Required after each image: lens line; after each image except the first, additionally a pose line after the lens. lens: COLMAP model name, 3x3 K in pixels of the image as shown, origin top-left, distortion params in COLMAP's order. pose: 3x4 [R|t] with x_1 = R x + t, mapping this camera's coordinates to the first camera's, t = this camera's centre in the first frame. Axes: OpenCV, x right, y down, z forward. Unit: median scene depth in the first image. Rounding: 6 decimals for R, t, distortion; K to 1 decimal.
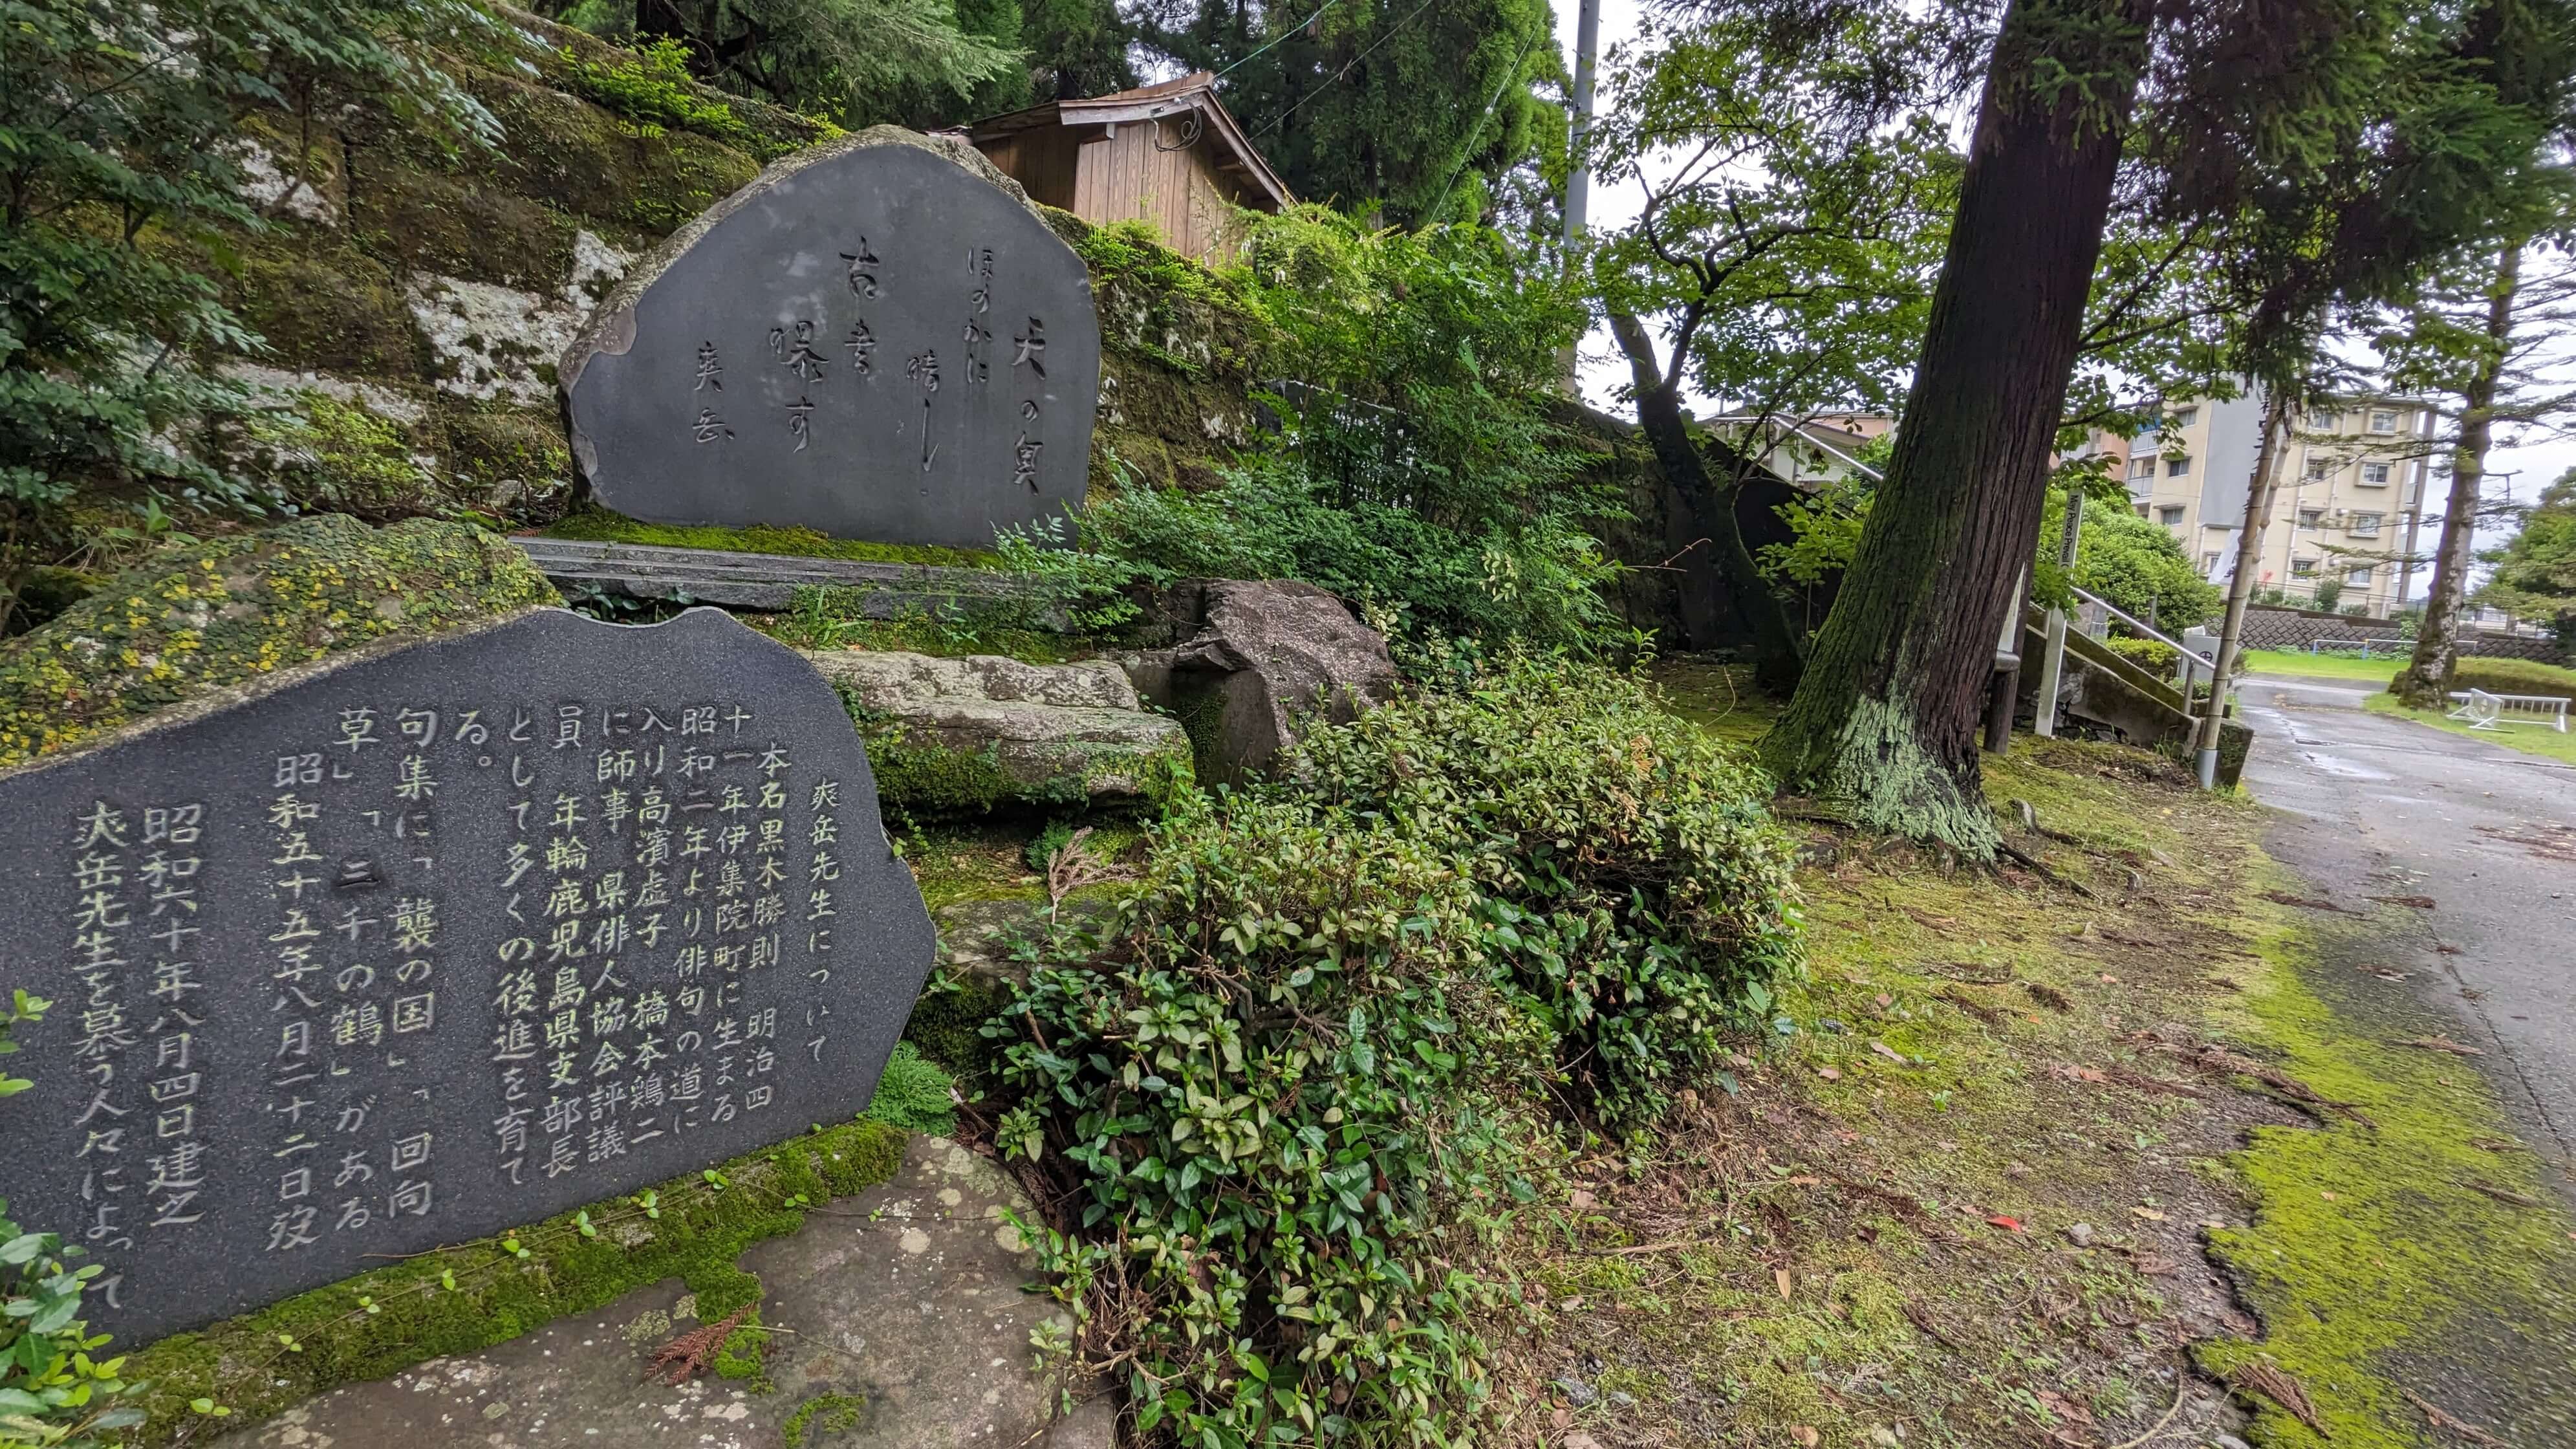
lens RADIAL K [[1240.3, 0, 1290.1], [0, 1240.3, 733.1], [0, 0, 1]] dist [0.000658, -0.000065]
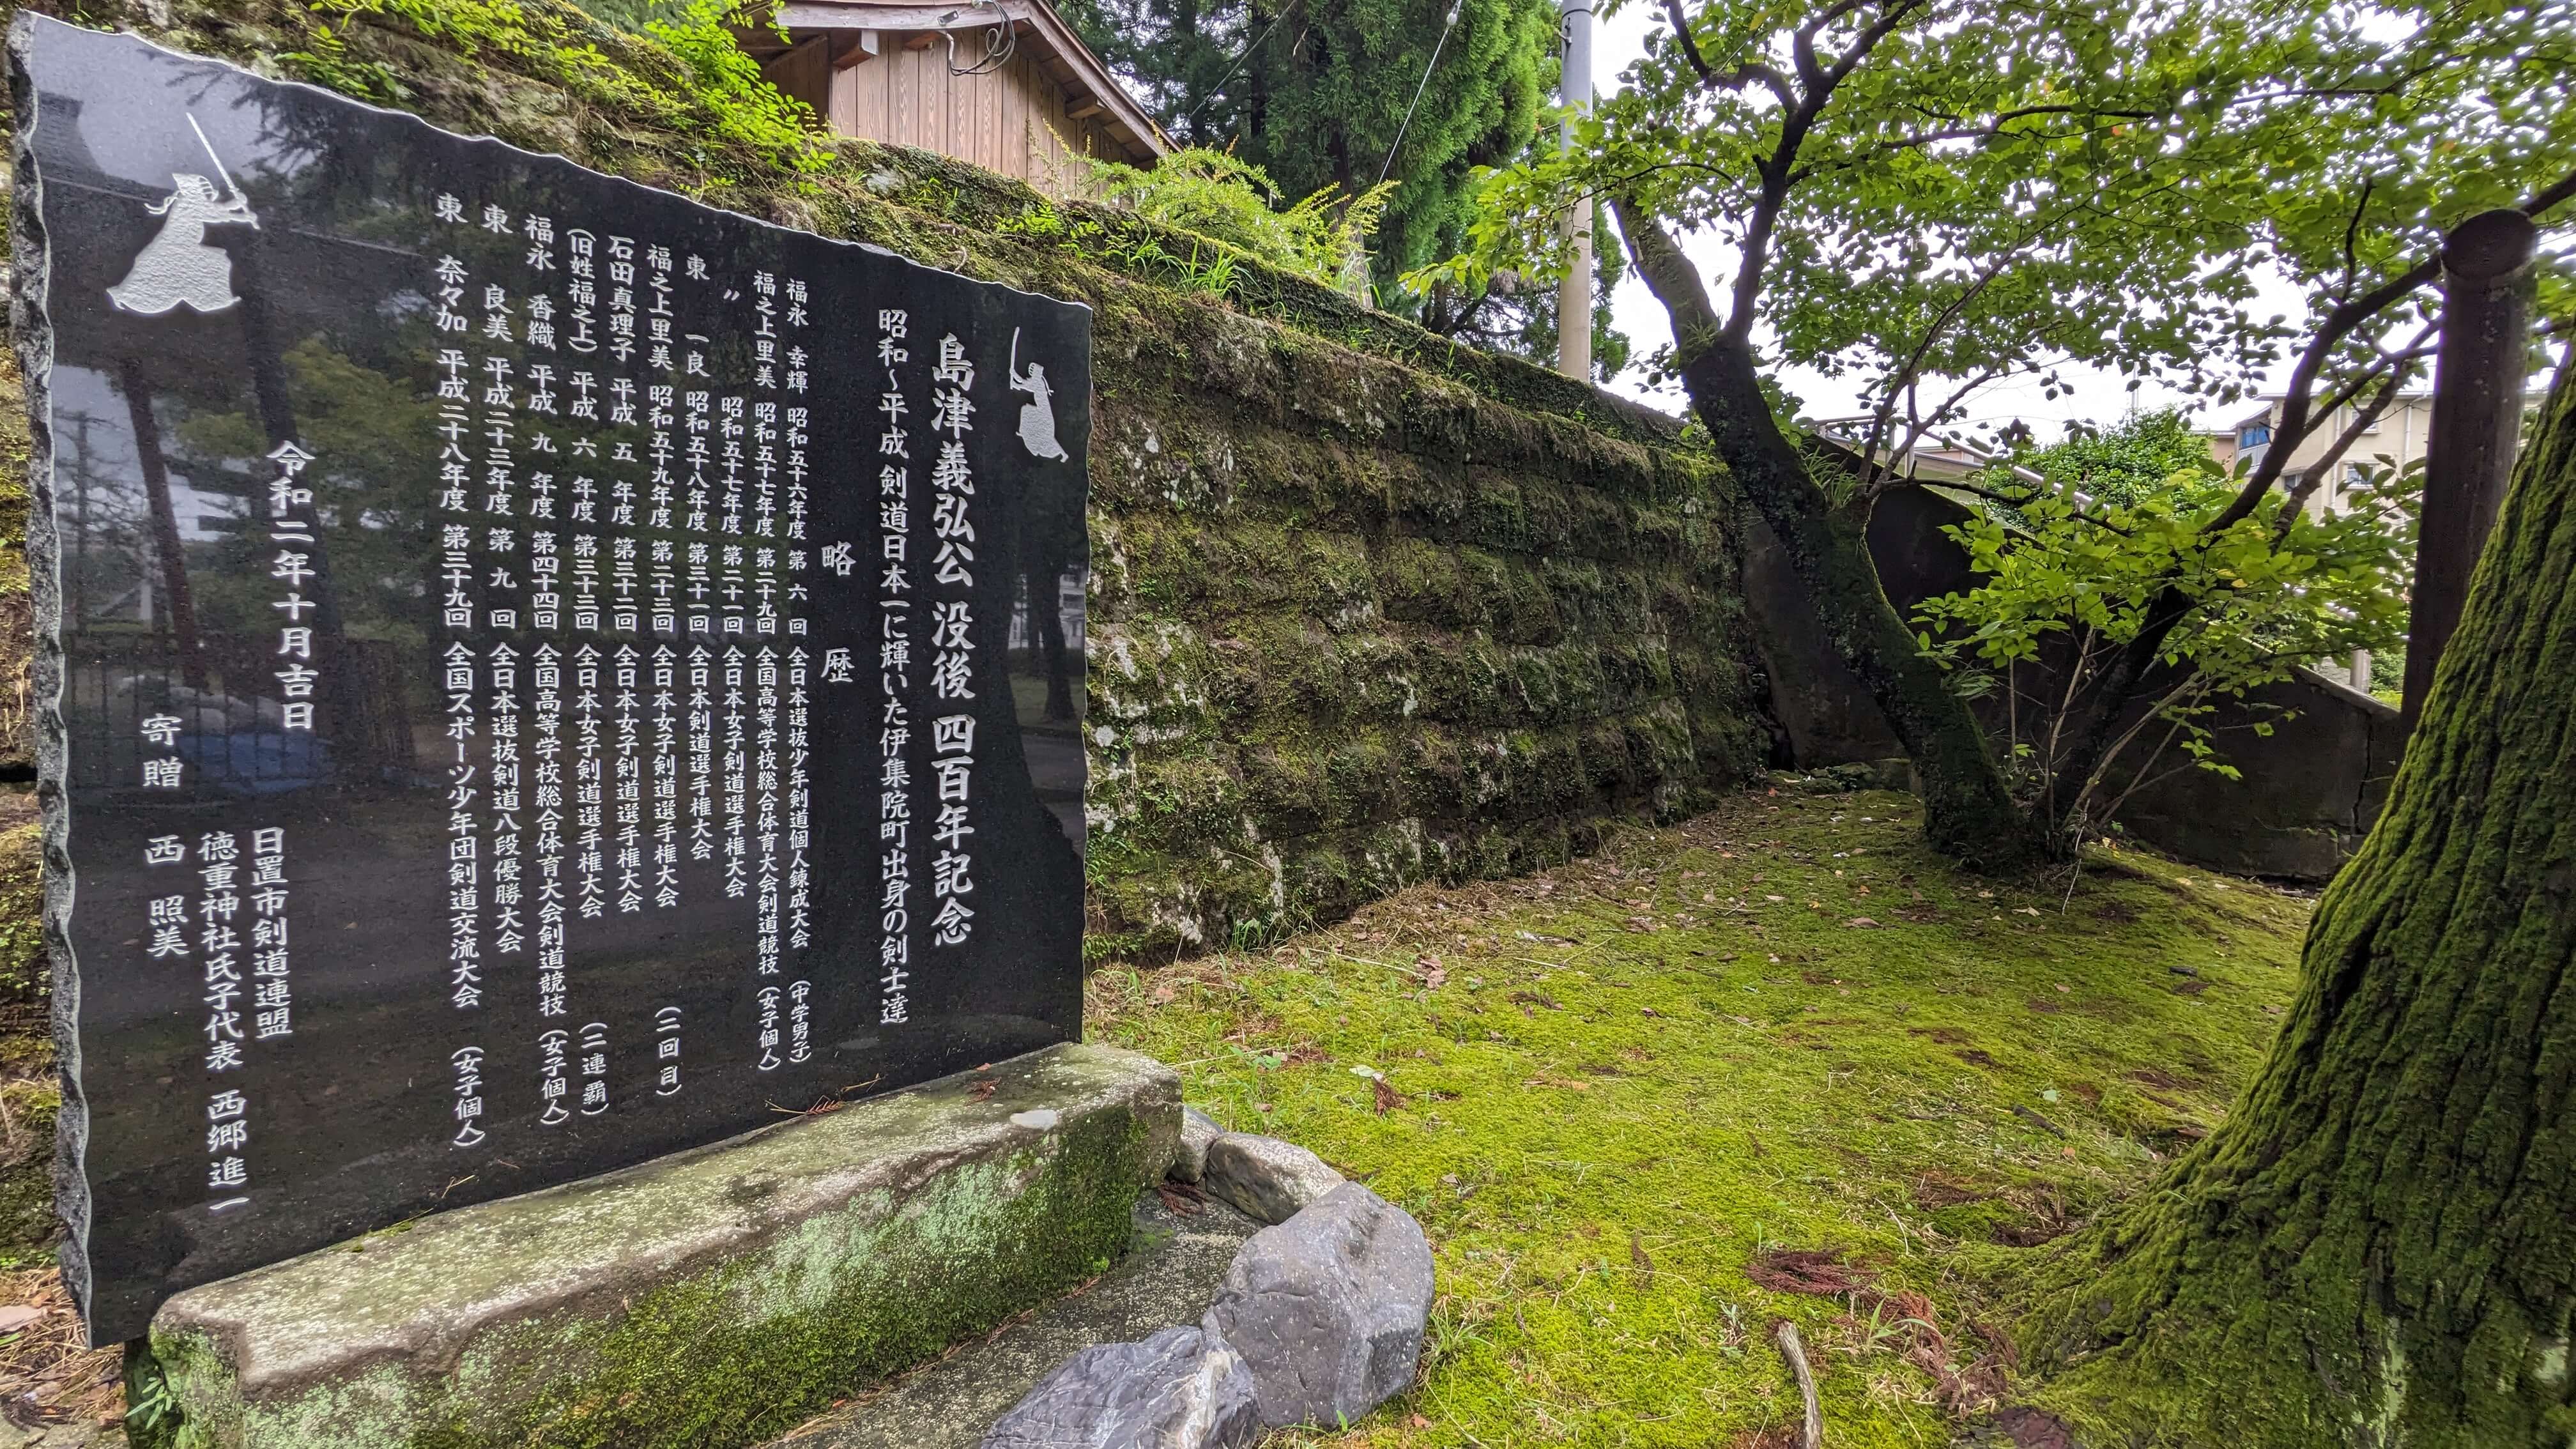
lens RADIAL K [[1240.1, 0, 1290.1], [0, 1240.1, 733.1], [0, 0, 1]] dist [0.000658, -0.000065]
pose [[0.997328, -0.049237, -0.053970, 0.120429], [0.046113, 0.997270, -0.057676, -0.070406], [0.056663, 0.055033, 0.996875, 0.420387]]
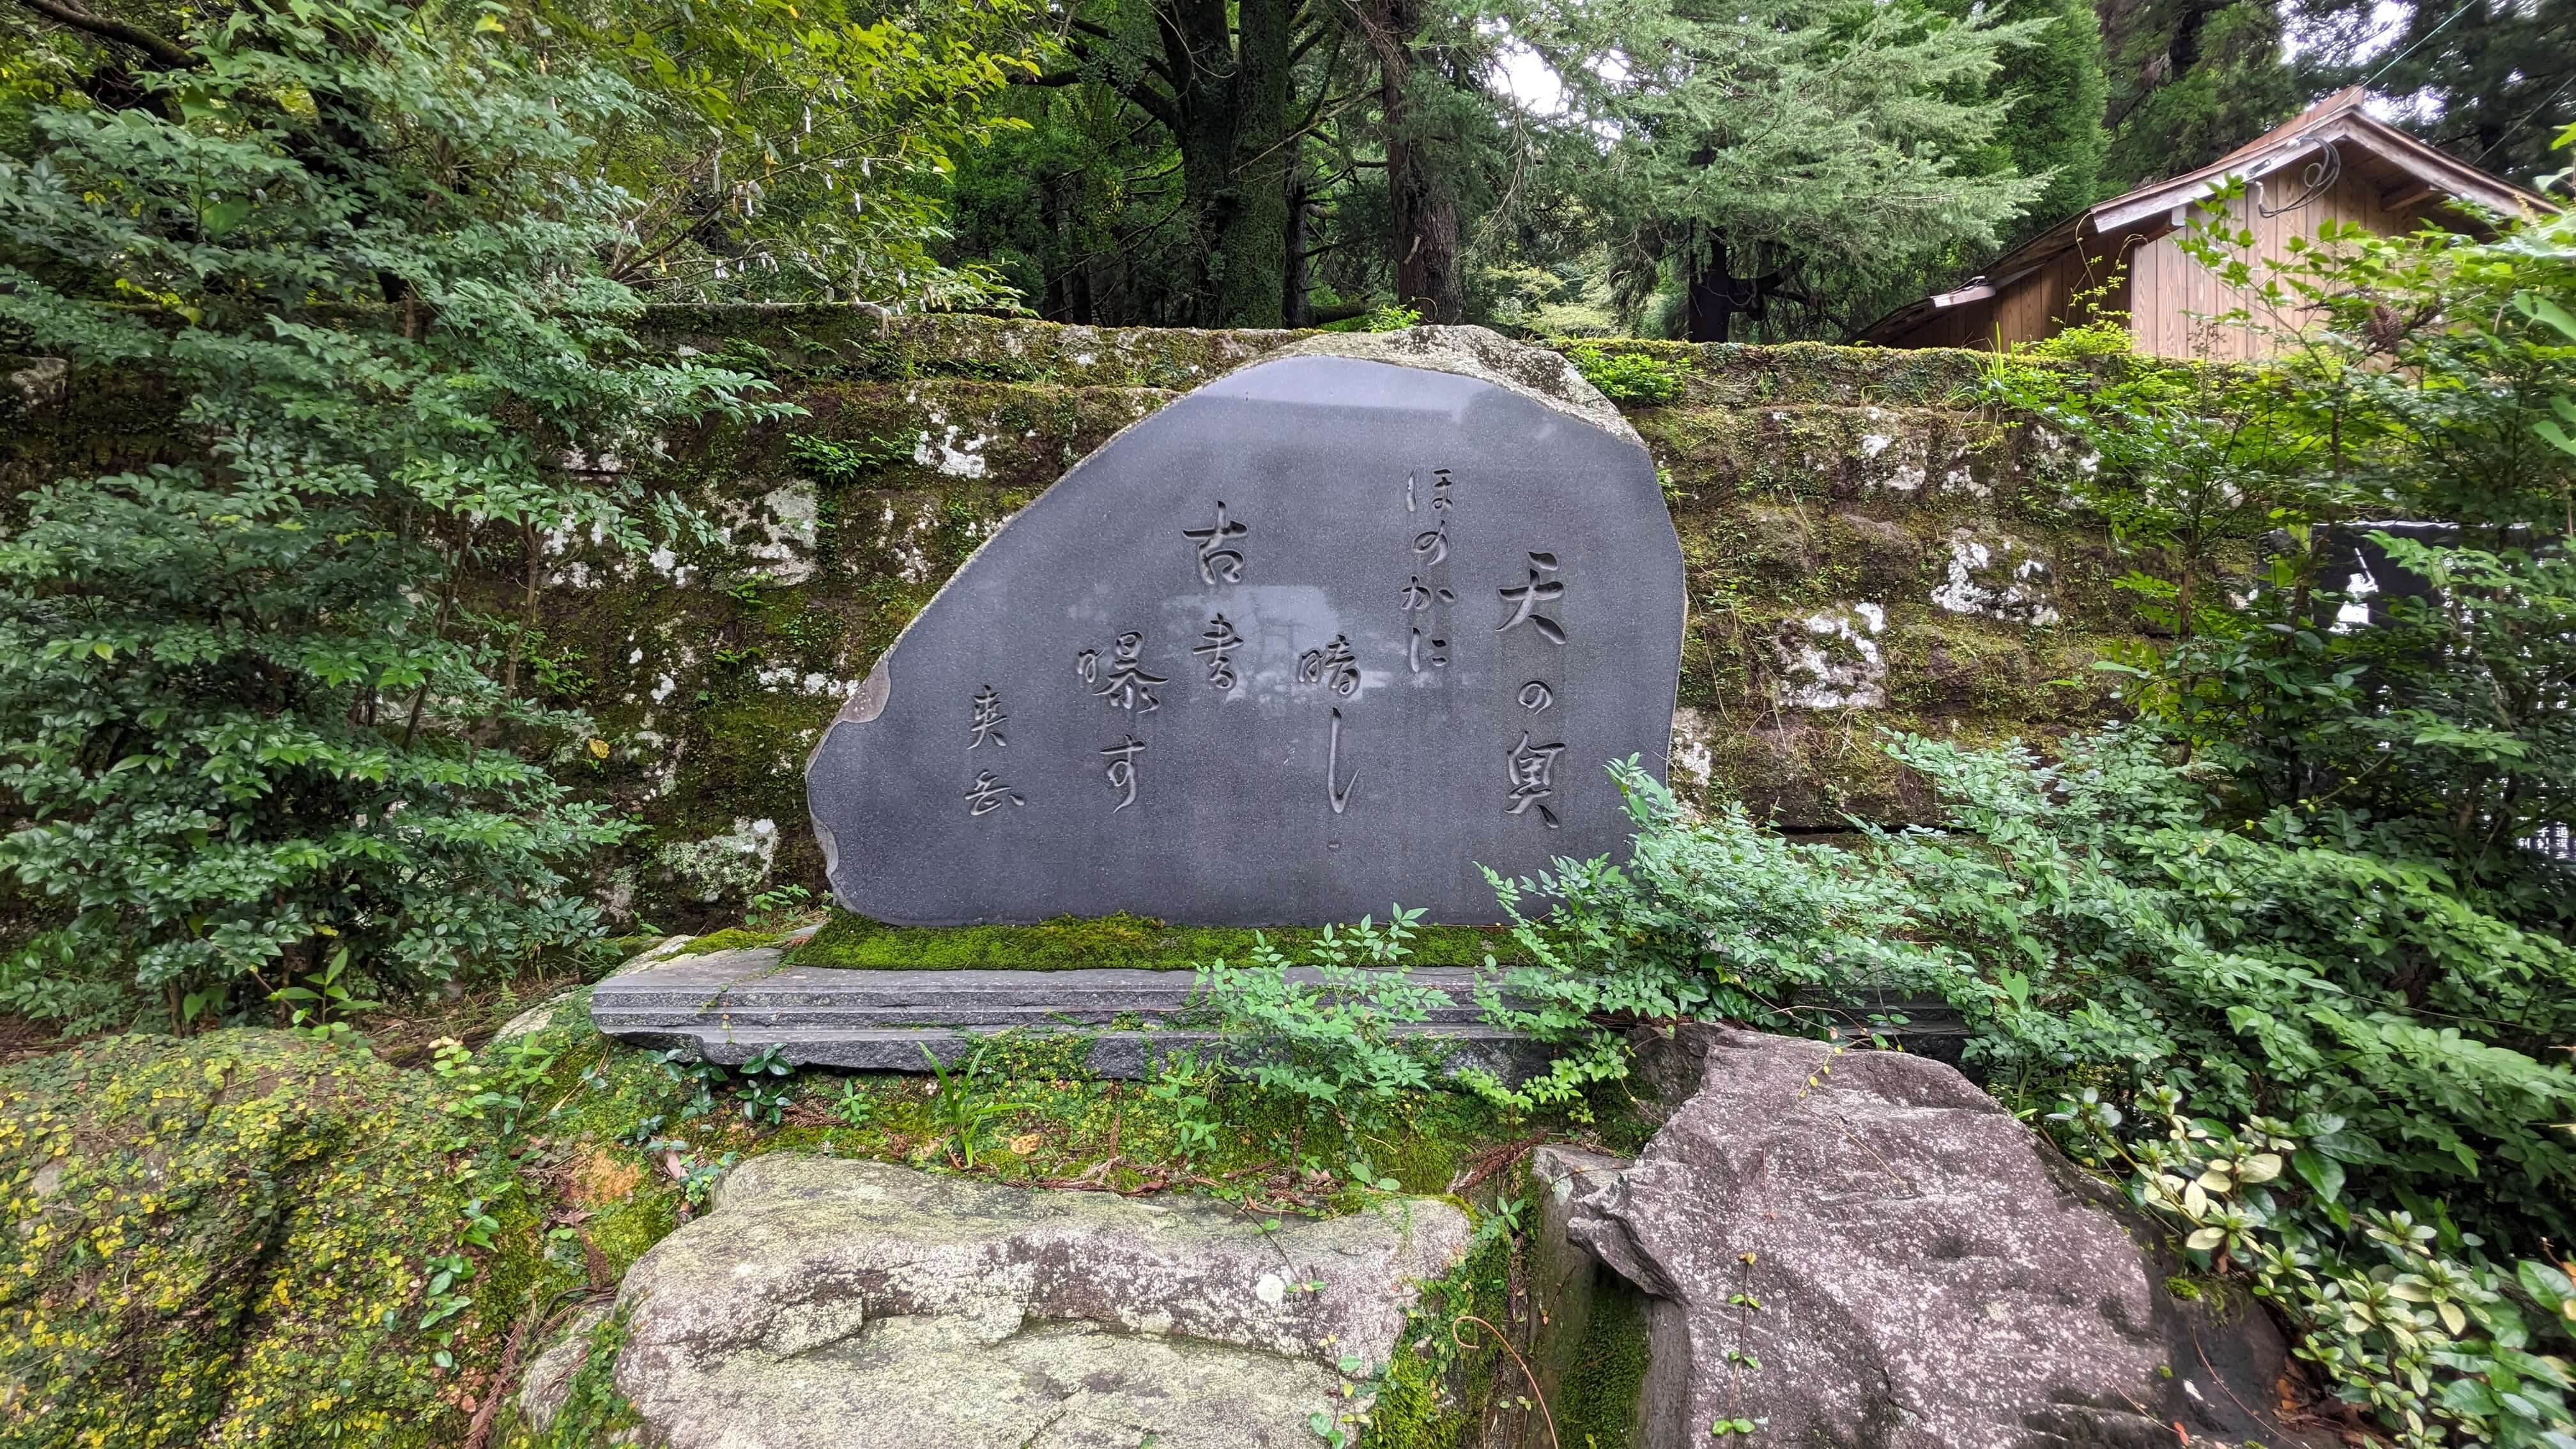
lens RADIAL K [[1240.1, 0, 1290.1], [0, 1240.1, 733.1], [0, 0, 1]] dist [0.000658, -0.000065]
pose [[0.656623, -0.062514, -0.751623, 0.057625], [-0.056498, 0.989682, -0.131671, -0.050048], [0.752100, 0.128924, 0.646316, 0.166022]]
